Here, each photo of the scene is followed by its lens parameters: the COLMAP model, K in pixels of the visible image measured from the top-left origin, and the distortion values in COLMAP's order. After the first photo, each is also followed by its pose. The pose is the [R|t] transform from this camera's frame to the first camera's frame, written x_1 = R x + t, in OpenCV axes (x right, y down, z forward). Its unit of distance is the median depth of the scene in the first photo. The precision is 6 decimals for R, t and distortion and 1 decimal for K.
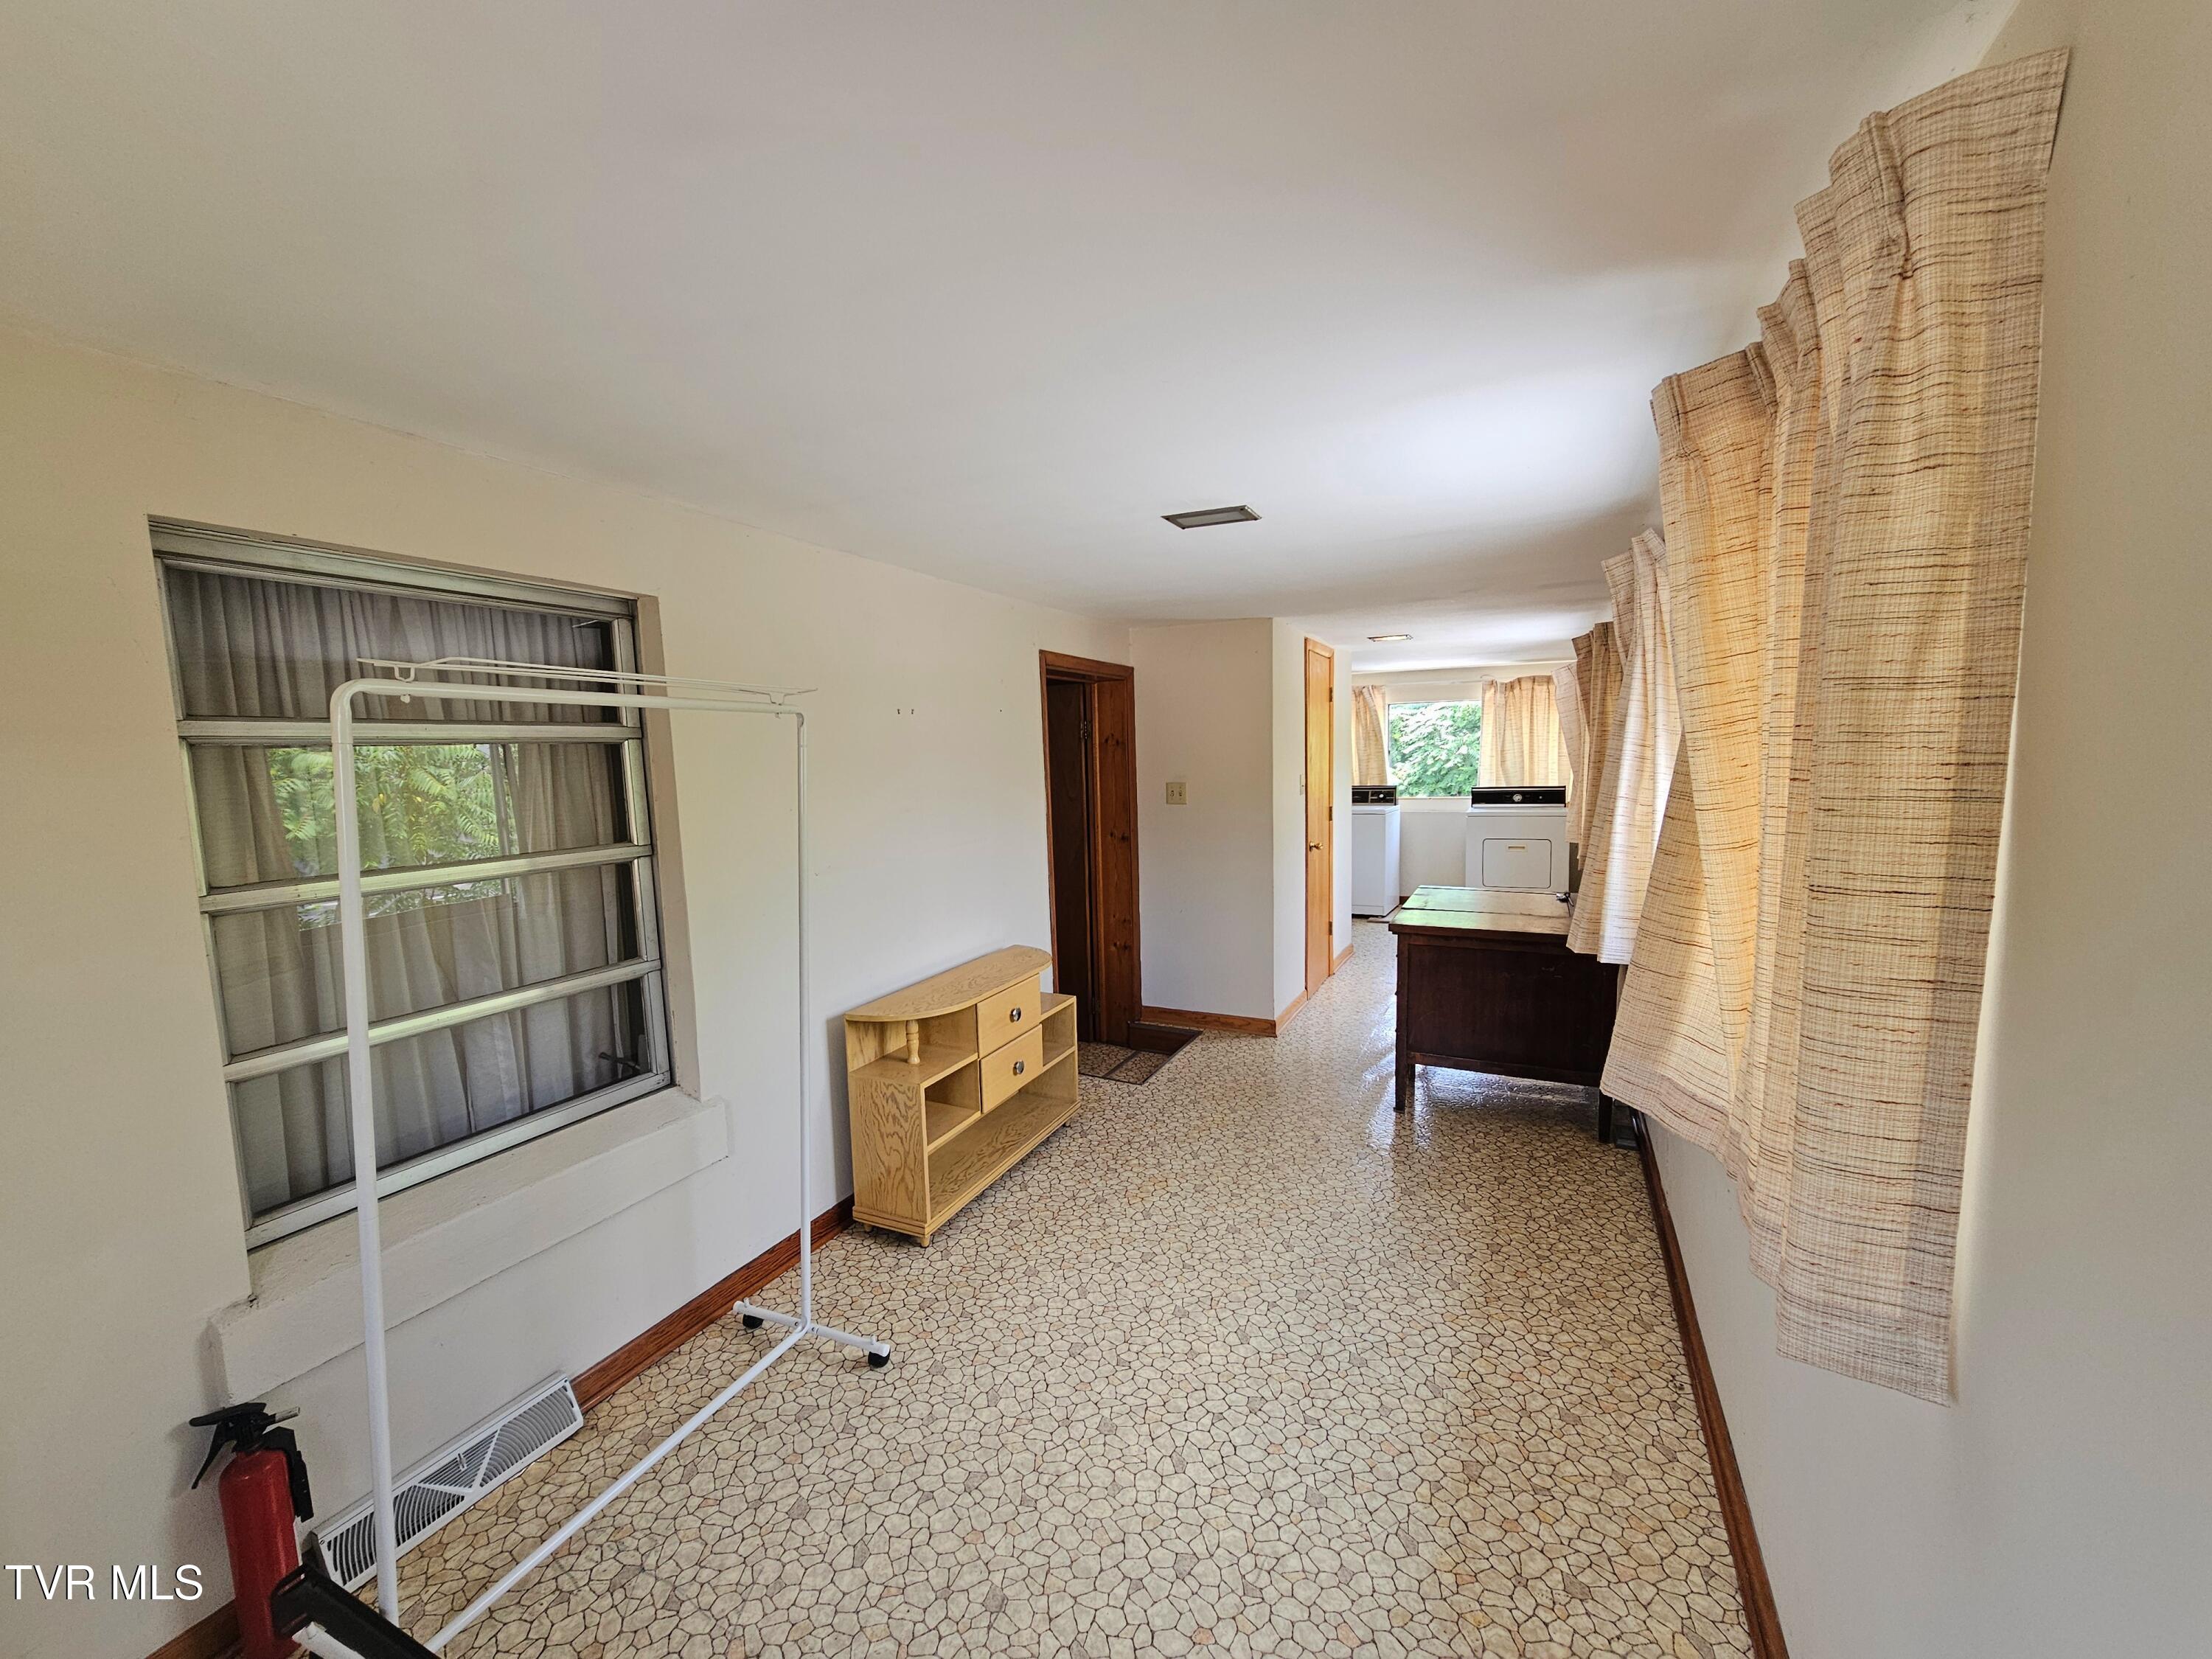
lens RADIAL K [[901.8, 0, 1069.6], [0, 901.8, 840.8], [0, 0, 1]] dist [-0.000458, -0.000320]
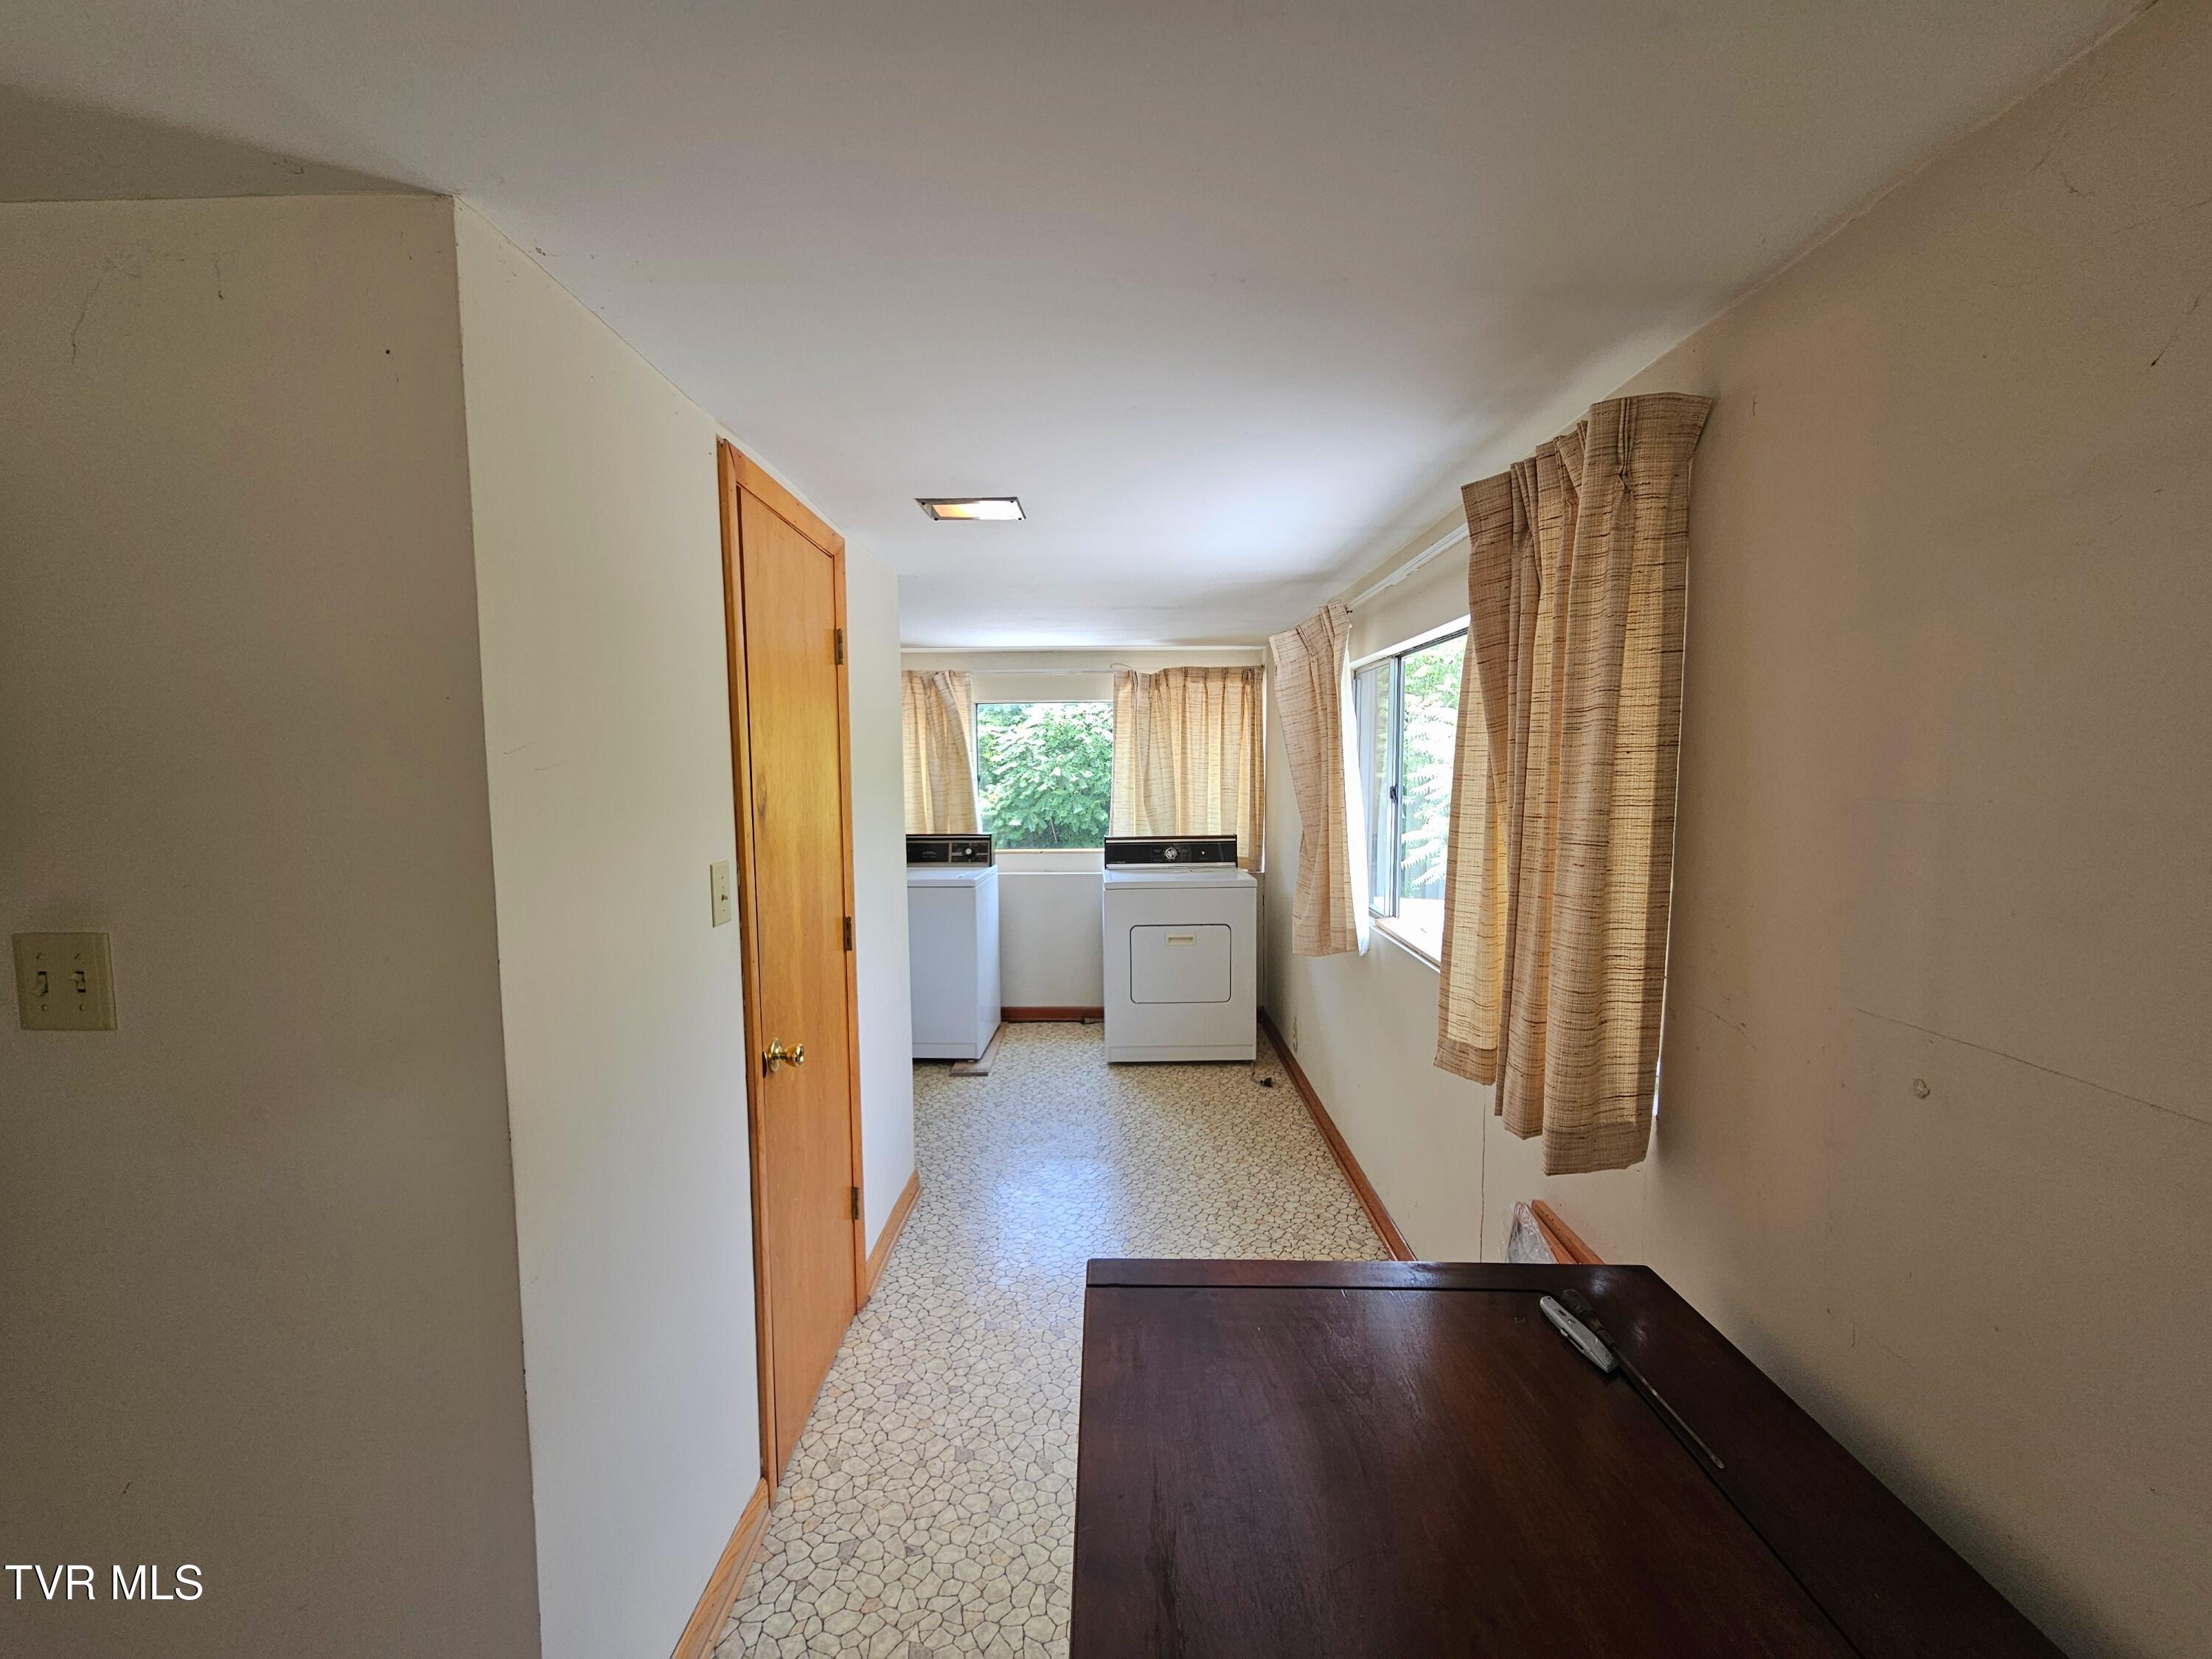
lens RADIAL K [[901.8, 0, 1100.2], [0, 901.8, 834.8], [0, 0, 1]] dist [-0.000458, -0.000320]
pose [[0.890883, -0.017427, 0.453899, 0.148350], [0.029035, 0.999405, -0.018618, -0.046850], [-0.453305, 0.029765, 0.890859, 0.415510]]
